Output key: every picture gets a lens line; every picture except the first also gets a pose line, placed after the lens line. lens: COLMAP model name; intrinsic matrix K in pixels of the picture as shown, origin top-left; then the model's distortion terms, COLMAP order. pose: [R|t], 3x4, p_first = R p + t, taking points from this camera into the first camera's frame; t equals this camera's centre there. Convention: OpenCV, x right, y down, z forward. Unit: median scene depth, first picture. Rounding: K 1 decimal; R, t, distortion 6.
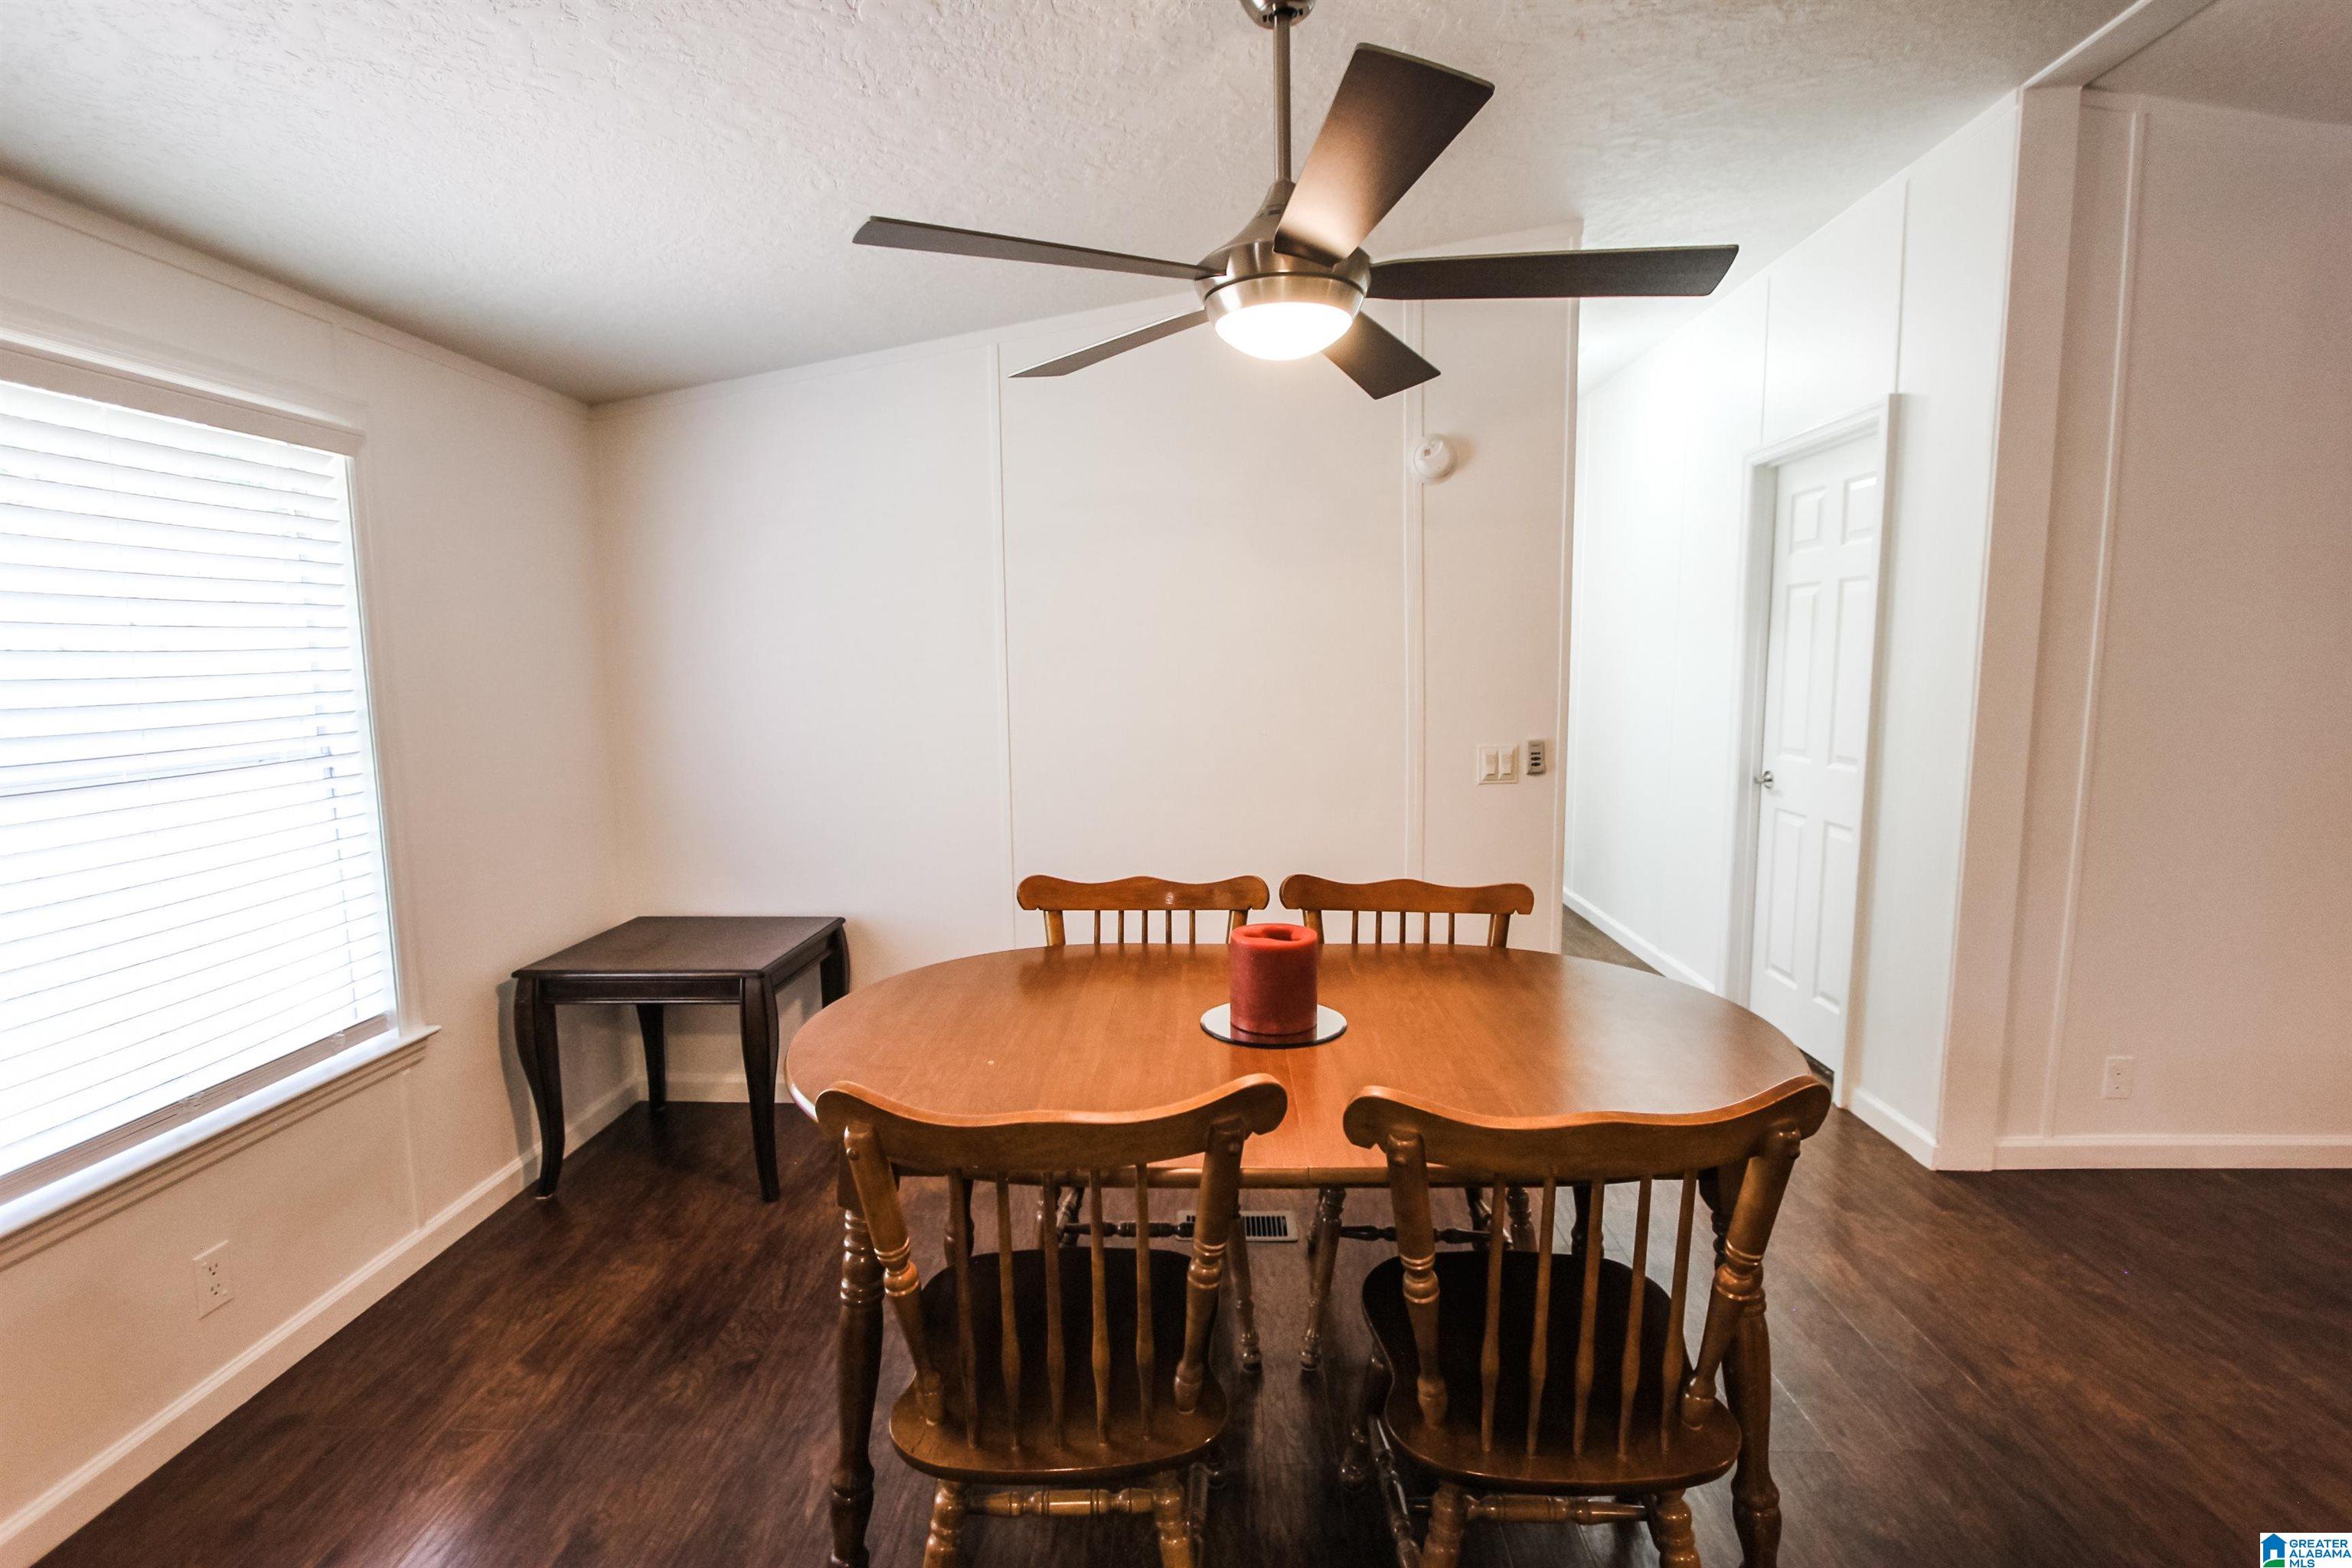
lens RADIAL K [[1085.8, 0, 1171.5], [0, 1085.8, 786.0], [0, 0, 1]] dist [-0.021191, 0.003320]
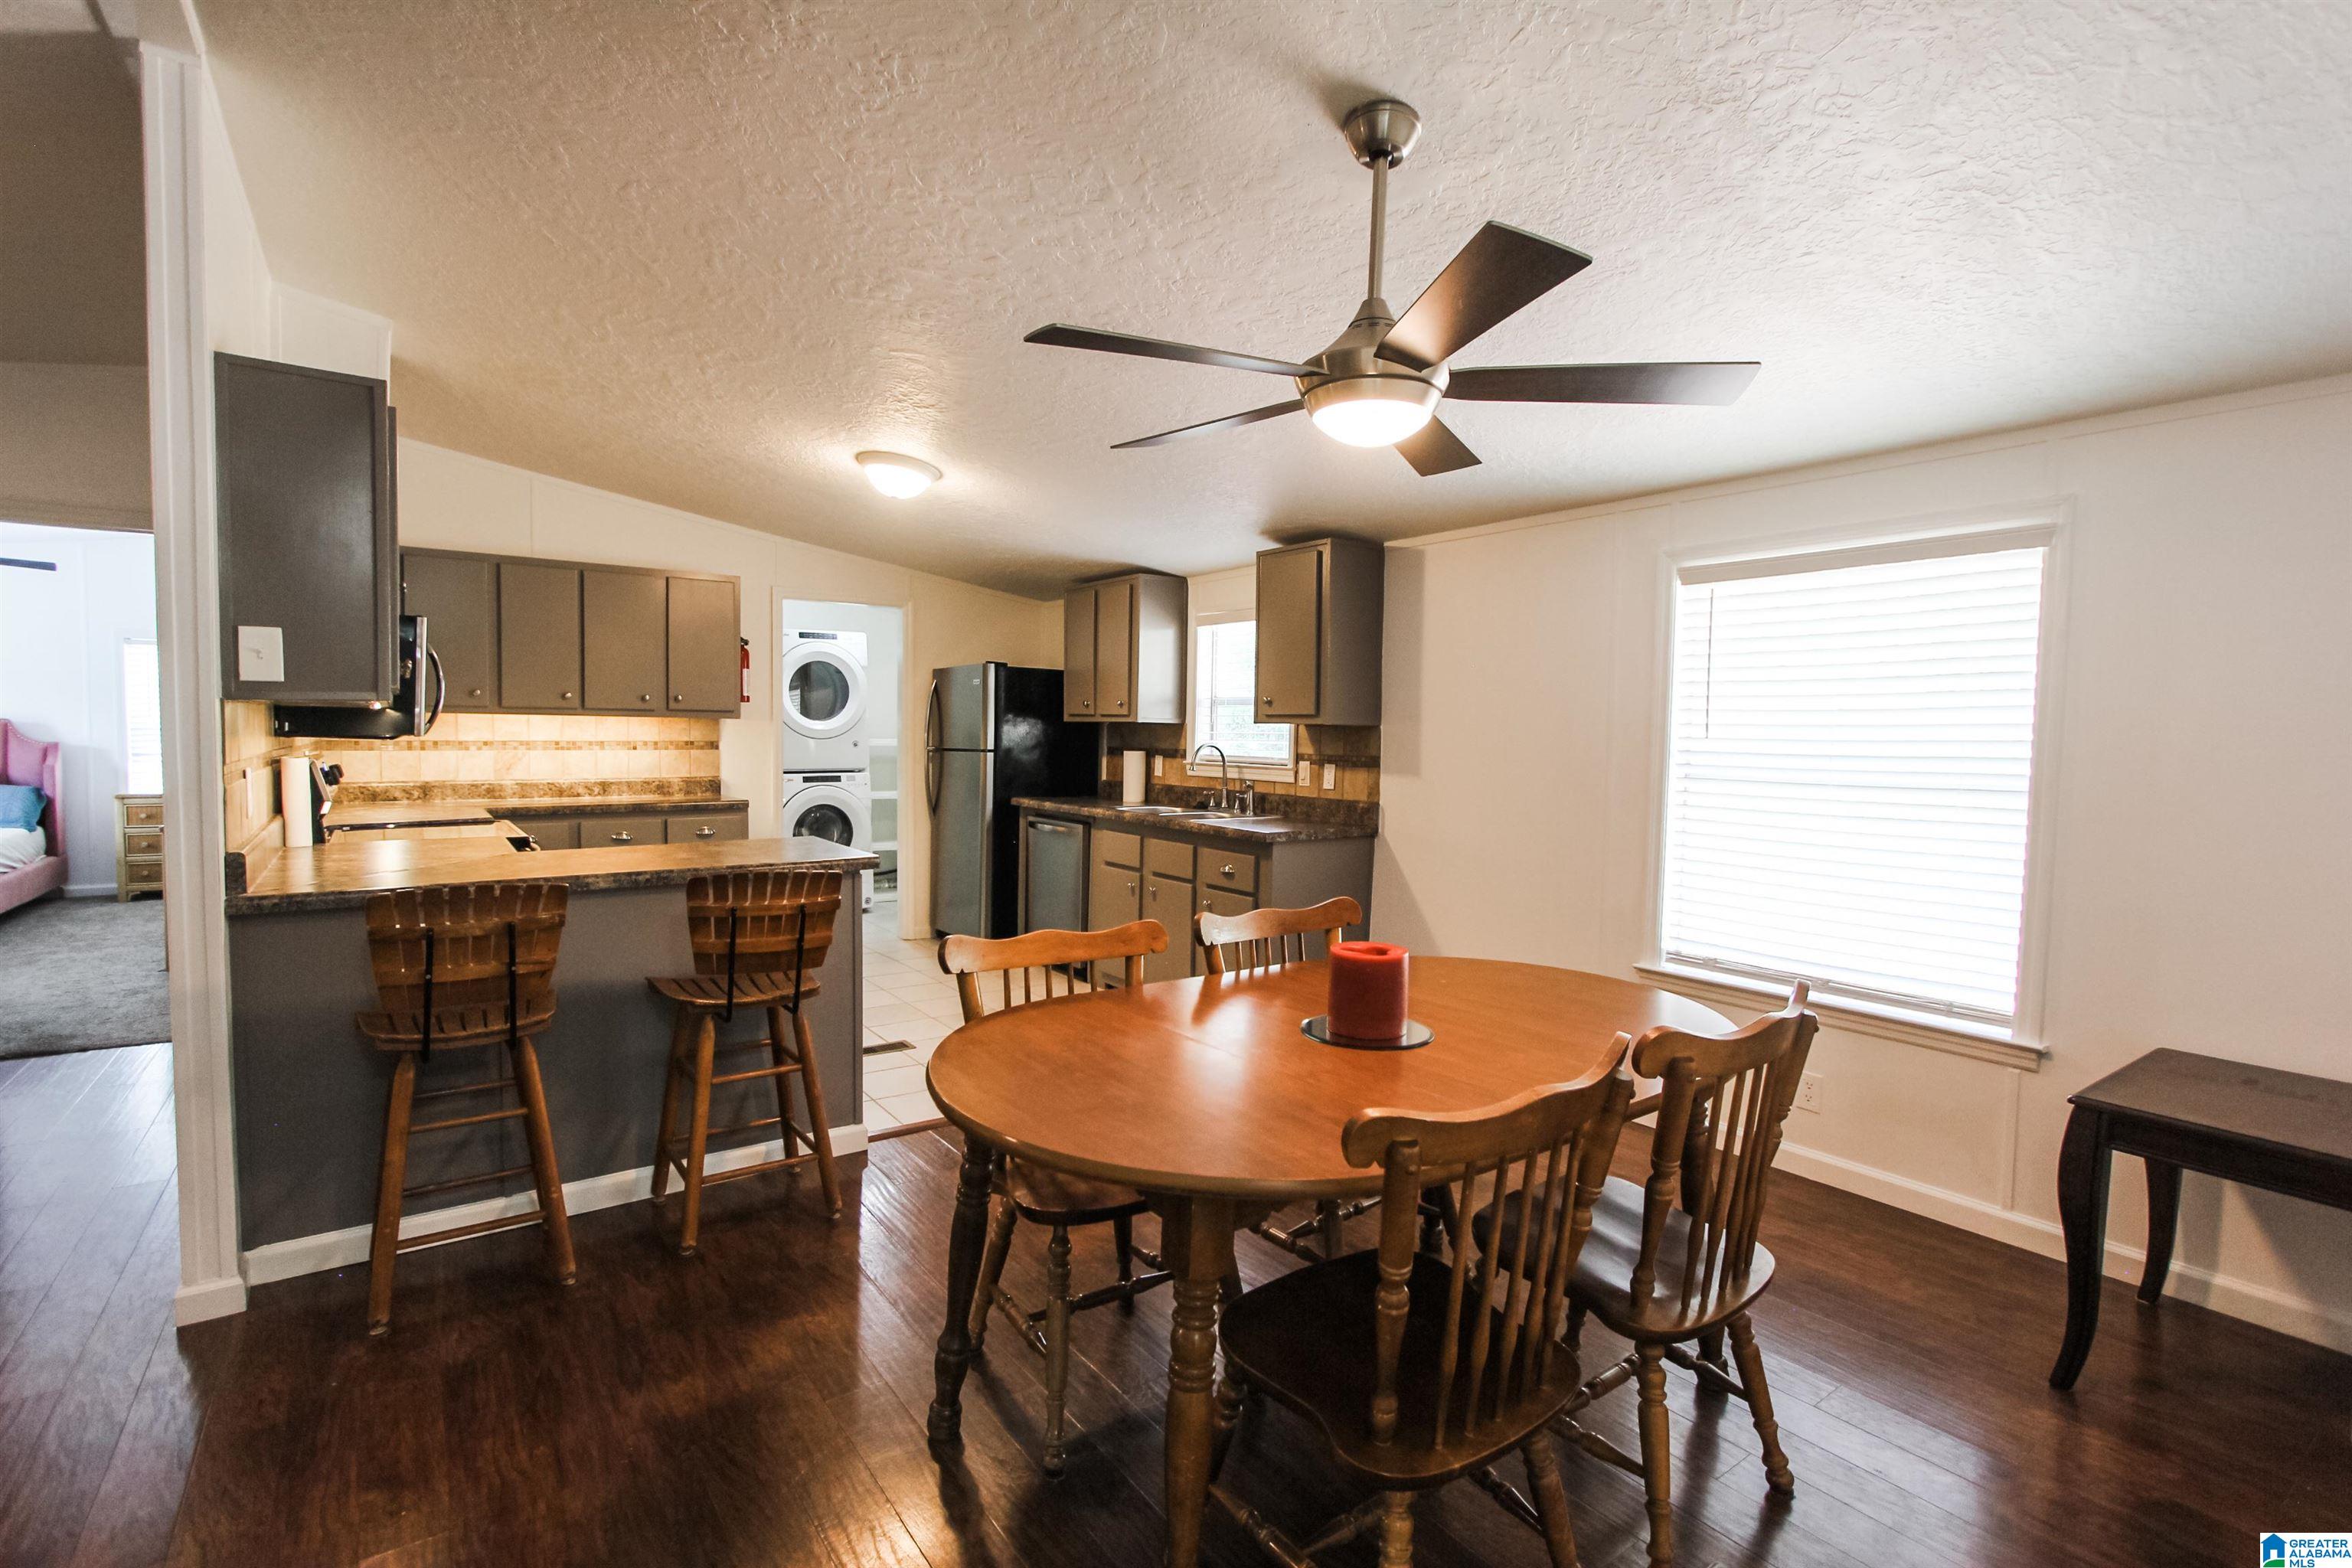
lens RADIAL K [[1085.8, 0, 1173.2], [0, 1085.8, 793.9], [0, 0, 1]] dist [-0.021191, 0.003320]
pose [[-0.787689, 0.034231, -0.615122, 0.692201], [-0.080583, 0.984152, 0.157957, -0.135514], [0.610781, 0.173990, -0.772447, 1.273520]]
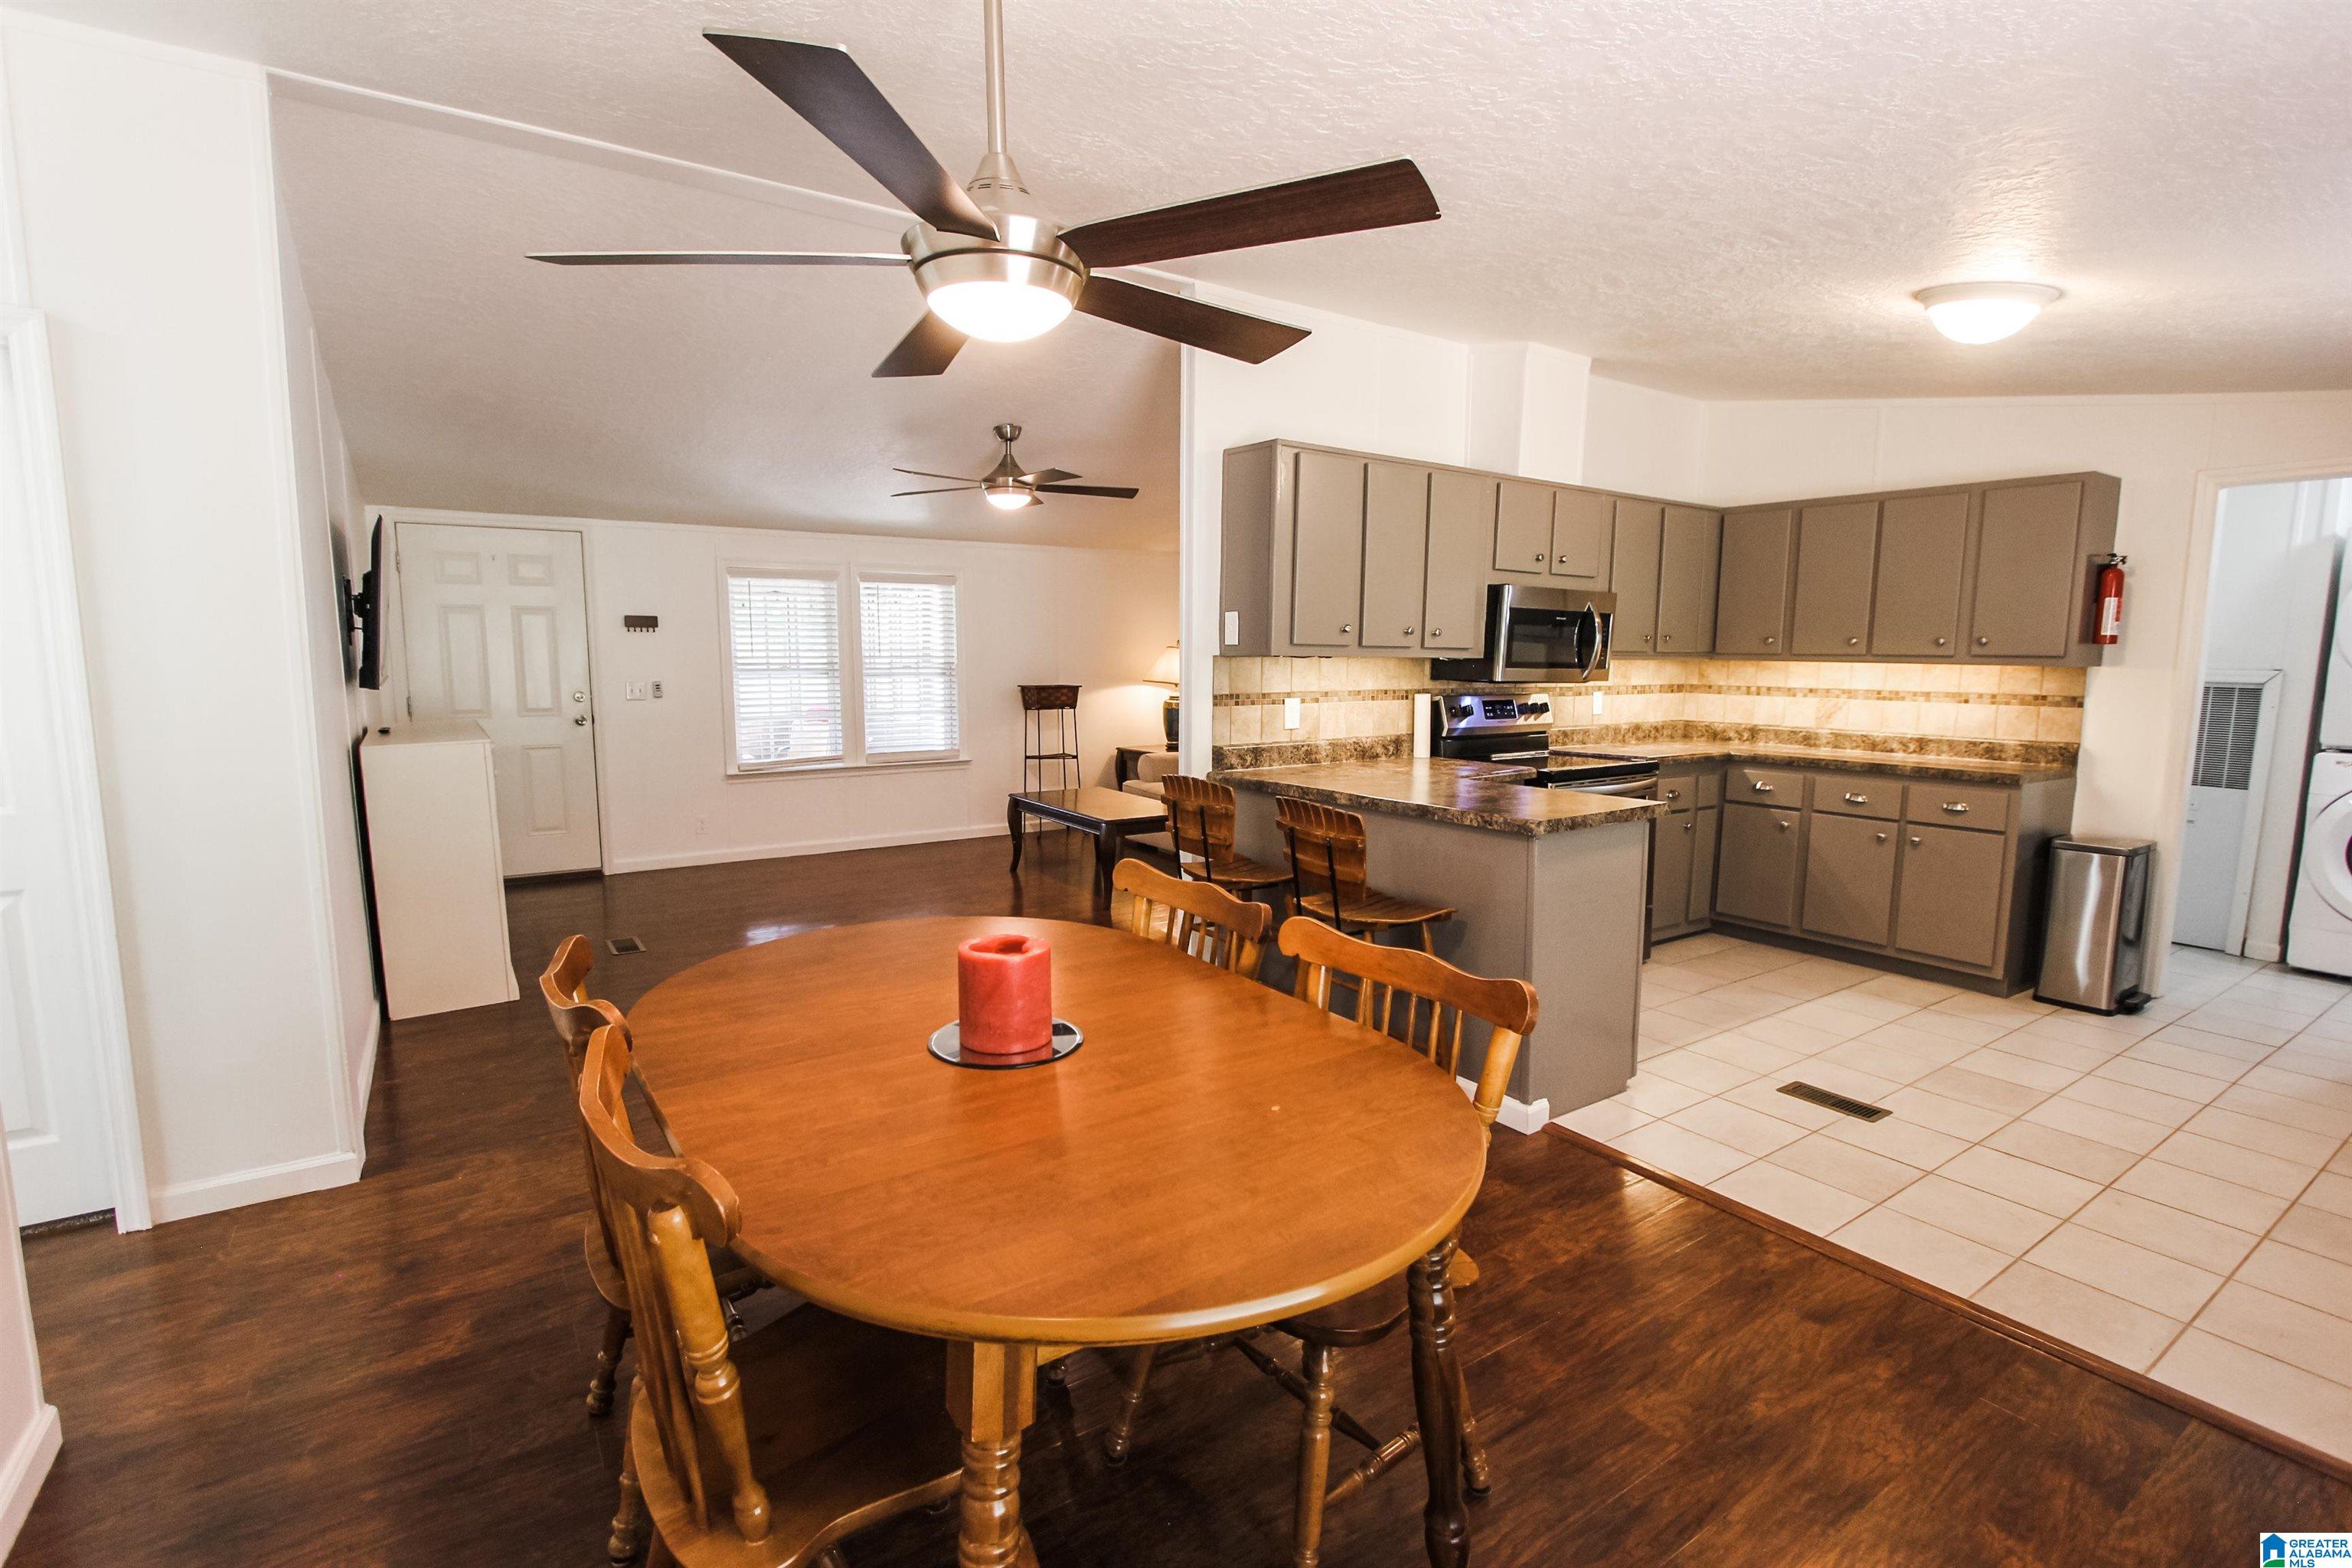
lens RADIAL K [[1085.8, 0, 1170.6], [0, 1085.8, 787.1], [0, 0, 1]] dist [-0.021191, 0.003320]
pose [[-0.593038, -0.096829, 0.799331, -0.546290], [0.094324, 0.977553, 0.188399, -0.122185], [-0.799630, 0.187124, -0.570593, 1.040869]]
